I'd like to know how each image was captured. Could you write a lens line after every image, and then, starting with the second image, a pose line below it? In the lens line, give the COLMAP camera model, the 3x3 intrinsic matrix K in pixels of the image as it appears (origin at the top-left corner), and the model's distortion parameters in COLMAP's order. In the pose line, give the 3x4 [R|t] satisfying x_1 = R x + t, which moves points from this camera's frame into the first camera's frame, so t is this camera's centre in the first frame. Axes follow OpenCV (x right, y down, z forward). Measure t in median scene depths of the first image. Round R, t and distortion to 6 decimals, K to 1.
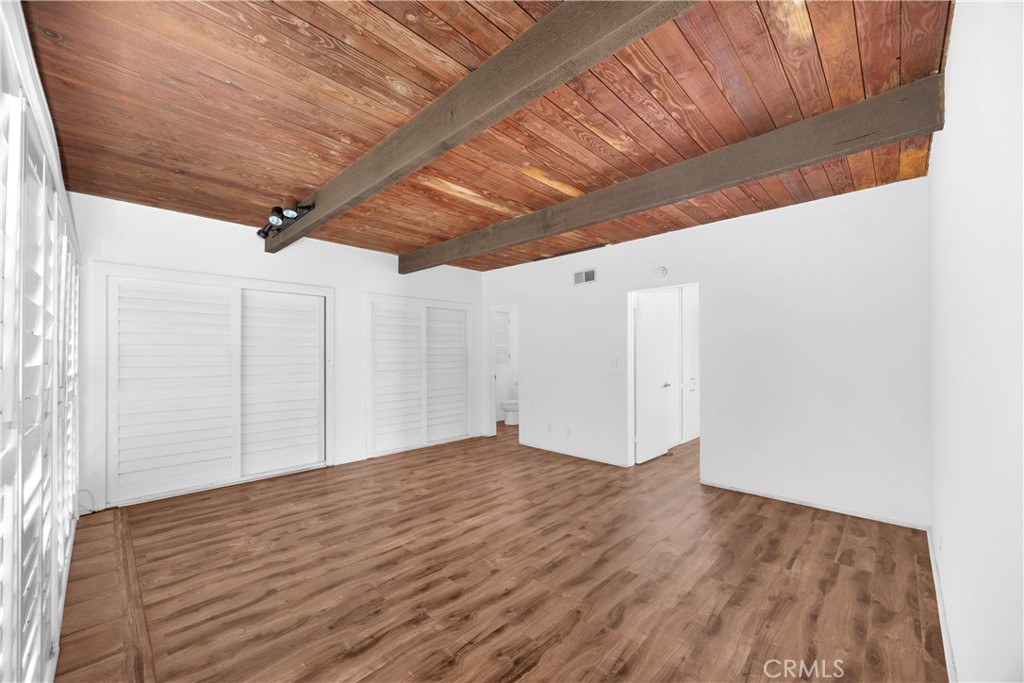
lens RADIAL K [[393.8, 0, 515.7], [0, 393.8, 349.7], [0, 0, 1]] dist [-0.001551, 0.000047]
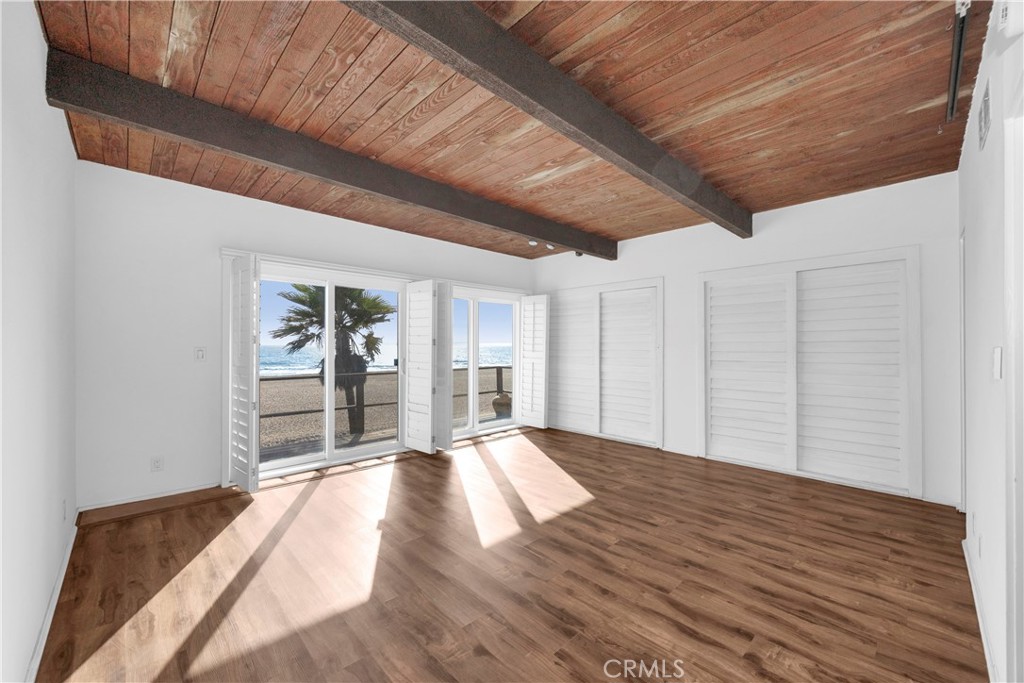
lens RADIAL K [[401.4, 0, 512.0], [0, 401.4, 341.5], [0, 0, 1]] dist [-0.001547, -0.000124]
pose [[-0.035370, -0.006673, -0.999352, 0.708044], [0.011459, 0.999909, -0.007082, 0.017598], [0.999309, -0.011702, -0.035291, 0.770181]]
